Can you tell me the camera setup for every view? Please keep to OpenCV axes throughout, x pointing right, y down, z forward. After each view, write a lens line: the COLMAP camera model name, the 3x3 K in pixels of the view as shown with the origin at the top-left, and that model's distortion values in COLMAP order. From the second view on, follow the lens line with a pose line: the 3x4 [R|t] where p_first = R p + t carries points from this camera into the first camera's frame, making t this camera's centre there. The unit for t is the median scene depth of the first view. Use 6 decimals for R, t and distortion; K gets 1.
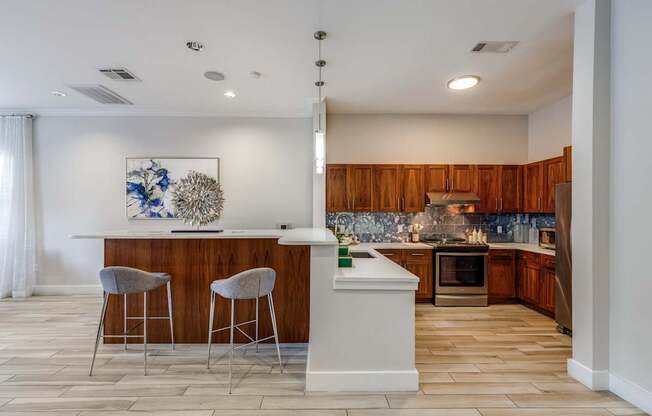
lens RADIAL K [[302.6, 0, 323.4], [0, 302.6, 214.6], [0, 0, 1]] dist [0.000031, 0.000003]
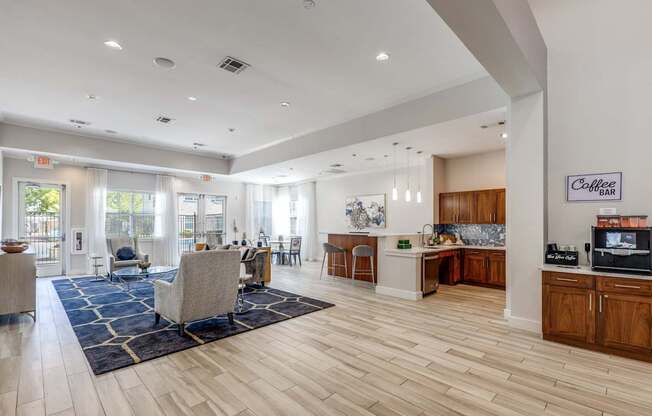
lens RADIAL K [[302.6, 0, 323.4], [0, 302.6, 214.6], [0, 0, 1]] dist [0.000031, 0.000003]
pose [[0.699878, -0.023247, -0.713884, 0.696975], [-0.006779, 0.999209, -0.039184, 0.009296], [0.714230, 0.032263, 0.699167, -0.530669]]
